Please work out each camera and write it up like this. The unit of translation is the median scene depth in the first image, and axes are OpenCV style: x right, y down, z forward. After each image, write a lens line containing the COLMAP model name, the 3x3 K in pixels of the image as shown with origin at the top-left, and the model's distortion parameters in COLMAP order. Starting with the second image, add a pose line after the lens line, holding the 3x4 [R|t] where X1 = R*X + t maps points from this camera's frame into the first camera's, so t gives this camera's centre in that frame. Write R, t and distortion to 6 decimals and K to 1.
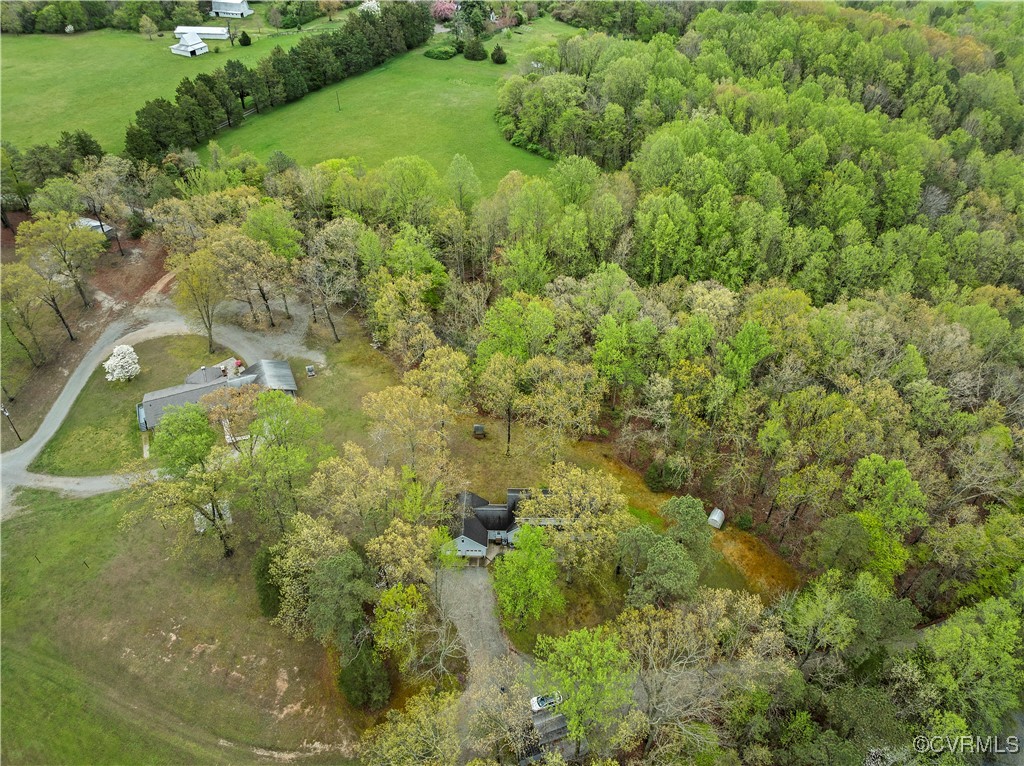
lens RADIAL K [[722.4, 0, 517.5], [0, 722.4, 382.8], [0, 0, 1]] dist [-0.052039, 0.020348]
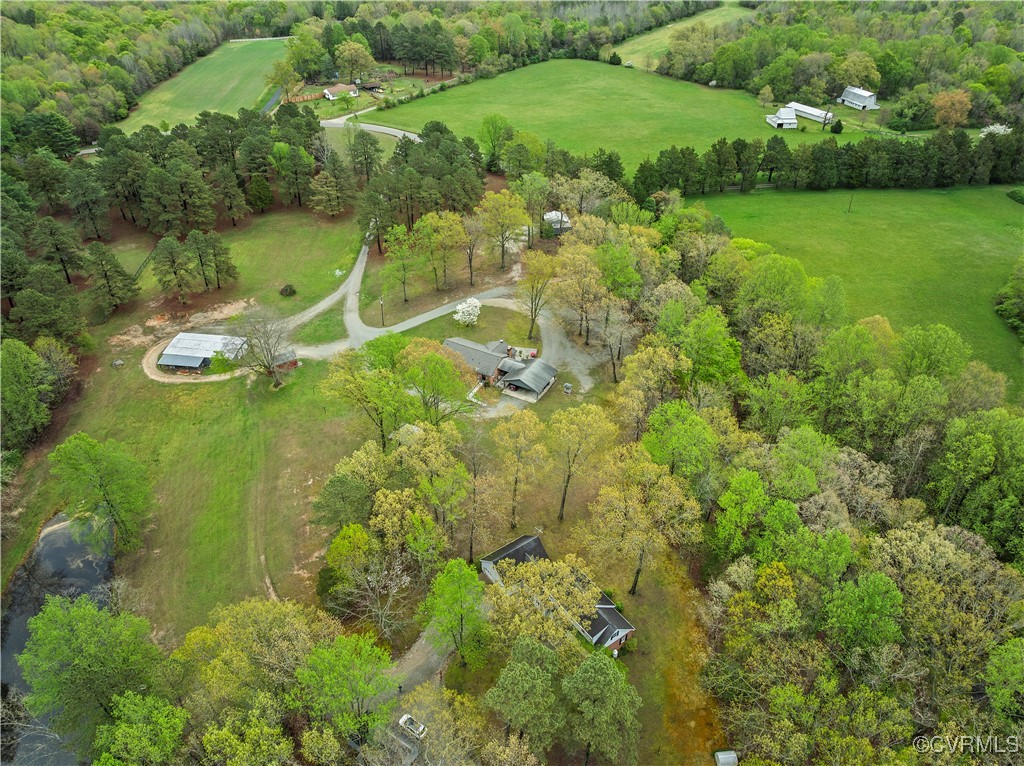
lens RADIAL K [[722.4, 0, 517.5], [0, 722.4, 382.8], [0, 0, 1]] dist [-0.052039, 0.020348]
pose [[0.595141, 0.458502, -0.659987, 0.486861], [-0.522867, 0.844587, 0.115253, -0.138617], [0.610260, 0.276493, 0.742384, 0.170170]]
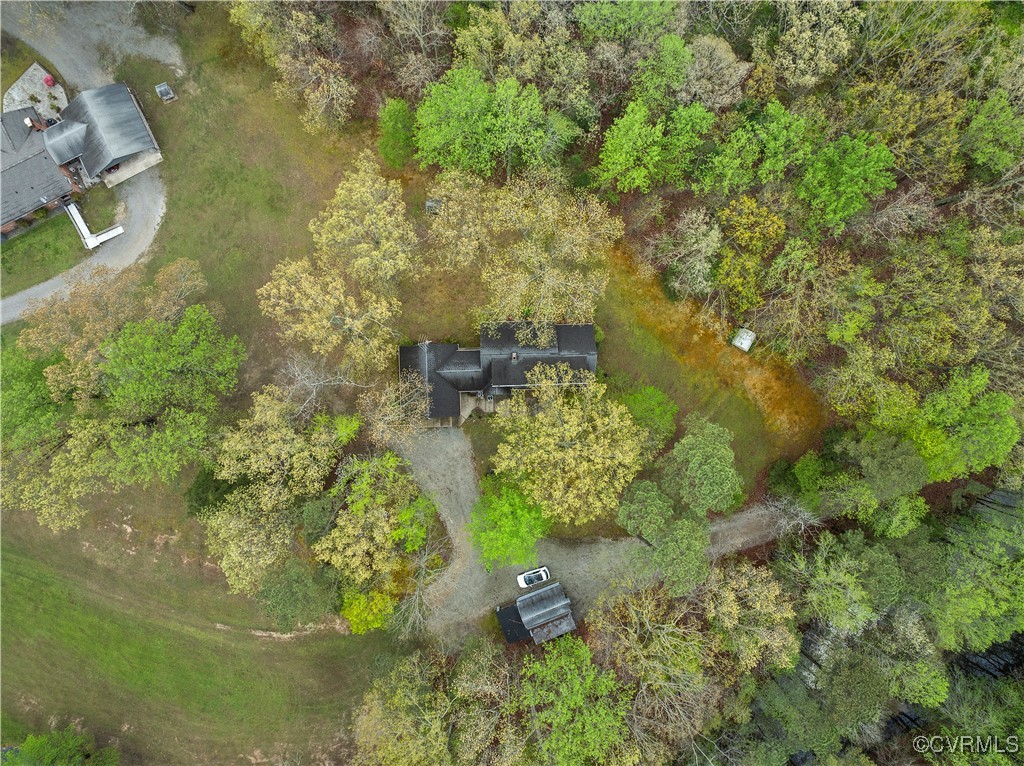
lens RADIAL K [[722.4, 0, 517.5], [0, 722.4, 382.8], [0, 0, 1]] dist [-0.052039, 0.020348]
pose [[0.999251, -0.038652, 0.001587, 0.023024], [0.024027, 0.652273, 0.757603, -0.404719], [-0.030318, -0.756998, 0.652714, 0.471121]]
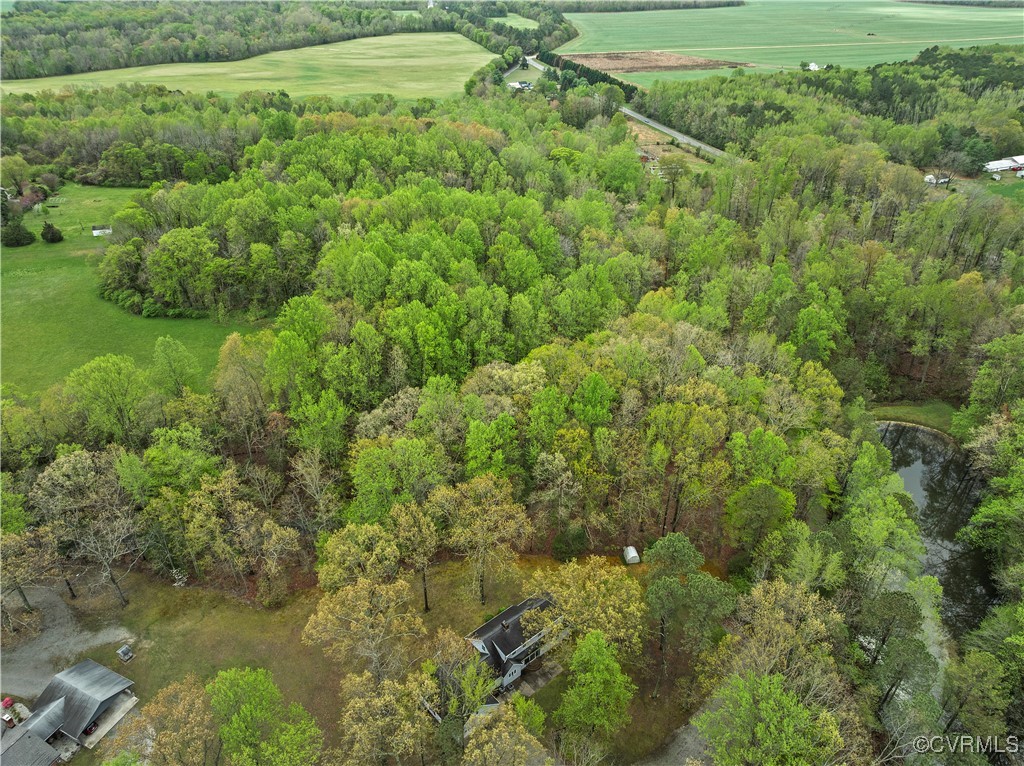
lens RADIAL K [[722.4, 0, 517.5], [0, 722.4, 382.8], [0, 0, 1]] dist [-0.052039, 0.020348]
pose [[0.749238, -0.353577, 0.560024, -0.370222], [0.433948, 0.900861, -0.011798, -0.105986], [-0.500332, 0.251860, 0.828393, 0.144509]]
